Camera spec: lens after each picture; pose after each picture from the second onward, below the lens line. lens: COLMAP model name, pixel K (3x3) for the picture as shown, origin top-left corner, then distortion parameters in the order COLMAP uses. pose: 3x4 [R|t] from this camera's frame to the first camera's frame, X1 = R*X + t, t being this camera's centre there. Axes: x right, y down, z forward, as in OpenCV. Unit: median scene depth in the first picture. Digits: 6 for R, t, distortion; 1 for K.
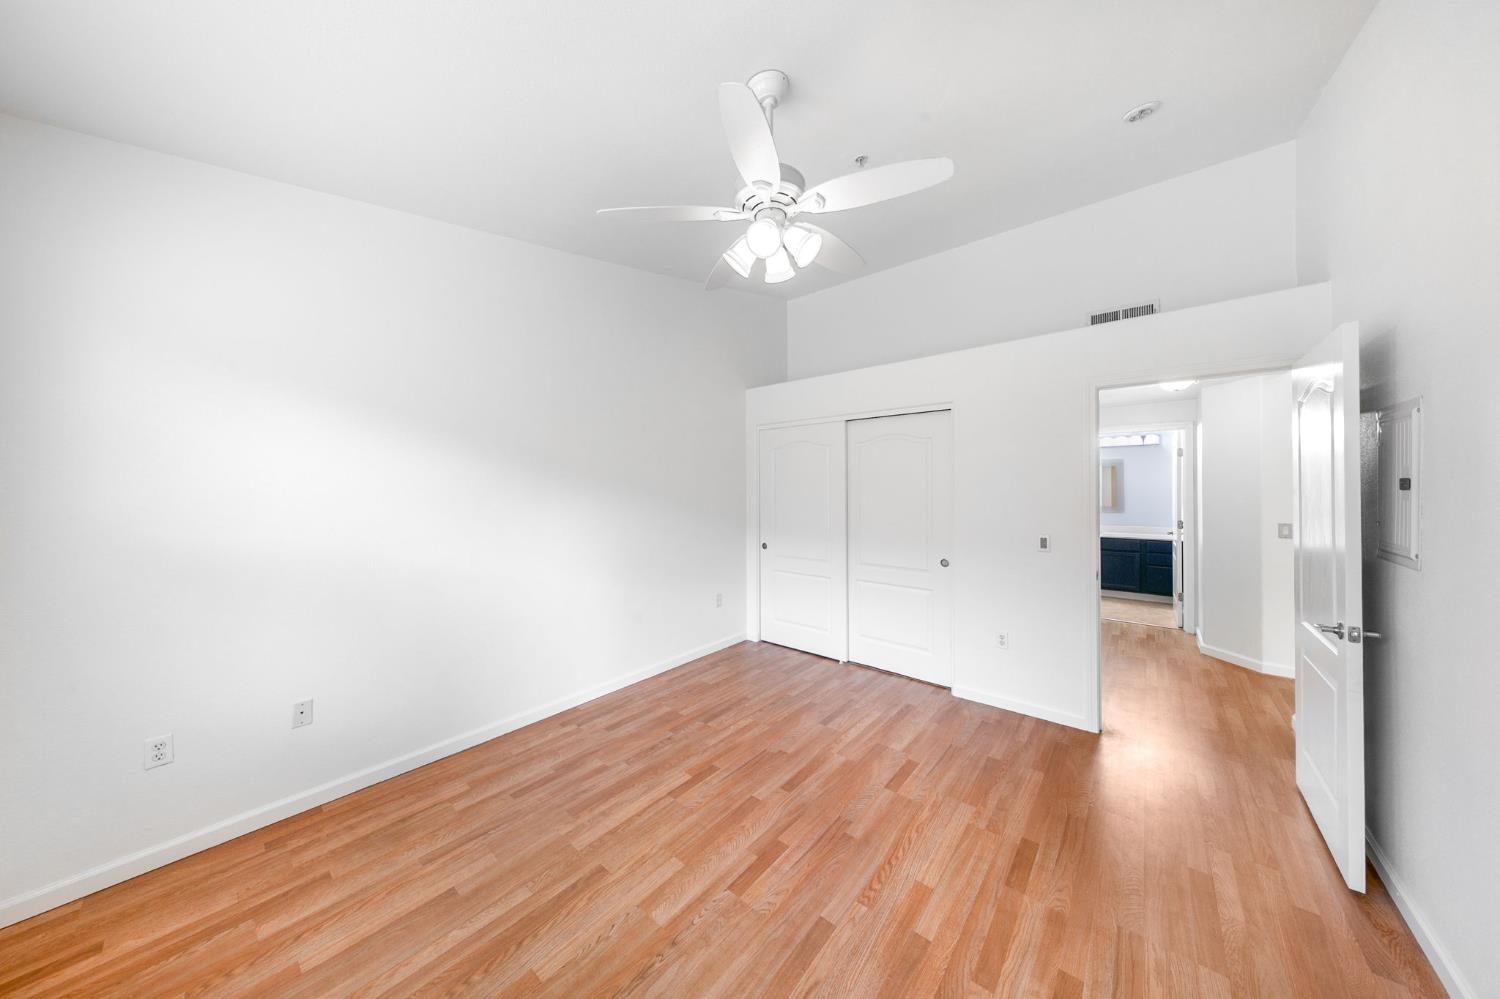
lens RADIAL K [[473.6, 0, 741.6], [0, 473.6, 487.7], [0, 0, 1]] dist [0.007083, 0.000045]
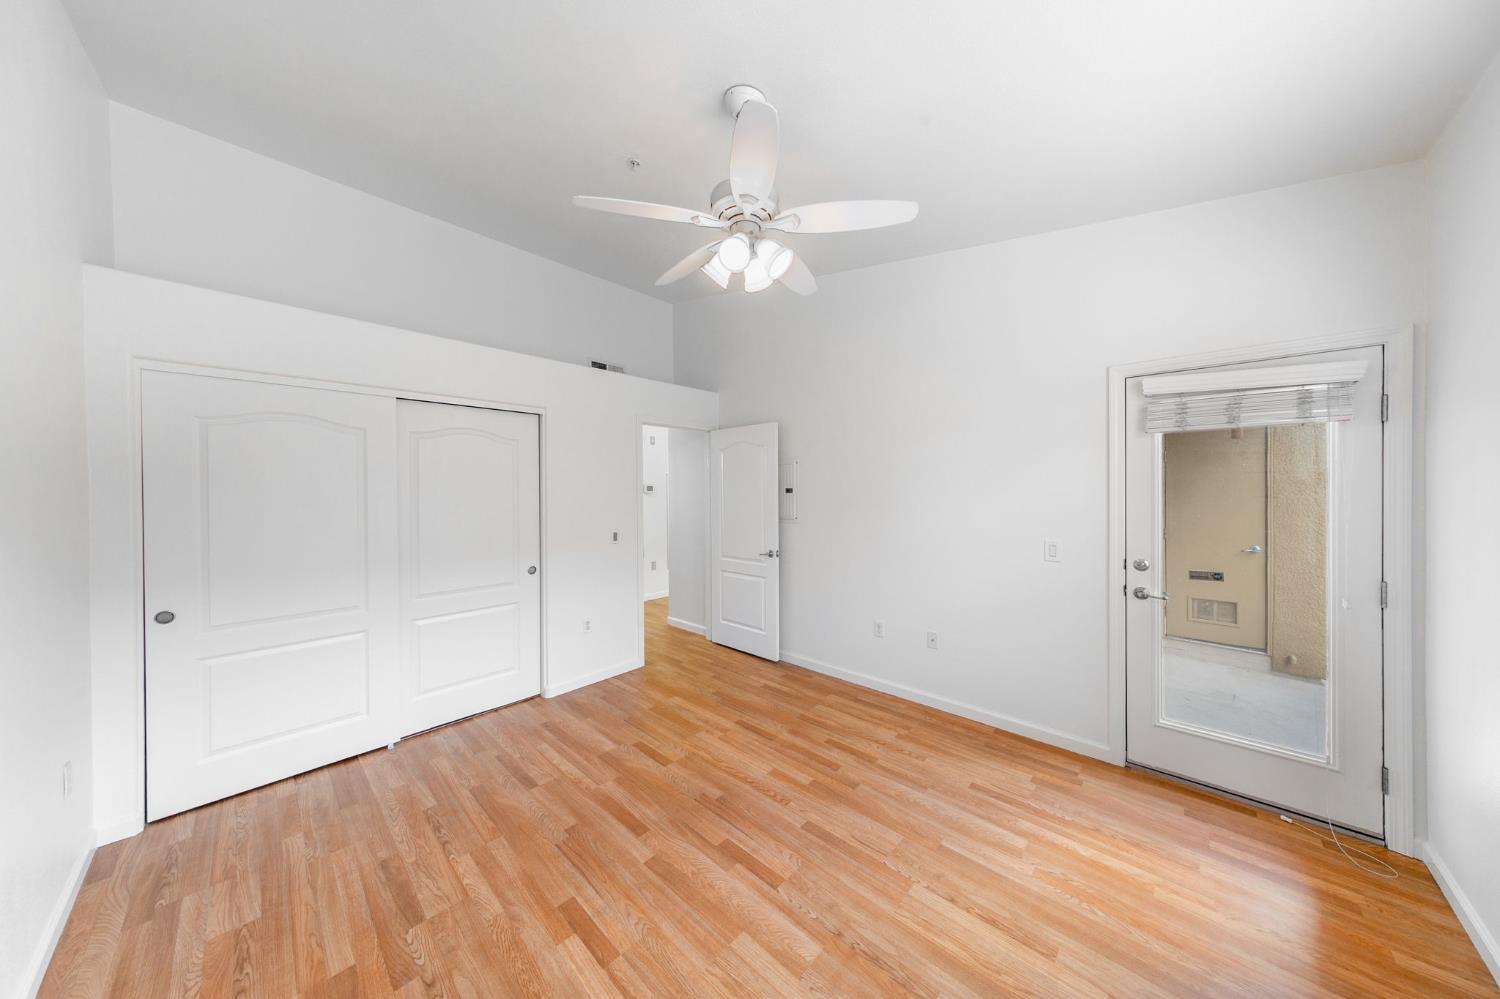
lens RADIAL K [[473.6, 0, 745.3], [0, 473.6, 492.1], [0, 0, 1]] dist [0.007083, 0.000045]
pose [[0.046467, 0.001532, 0.998919, -0.719180], [0.008459, 0.999962, -0.001927, 0.005580], [-0.998884, 0.008540, 0.046452, 0.702660]]
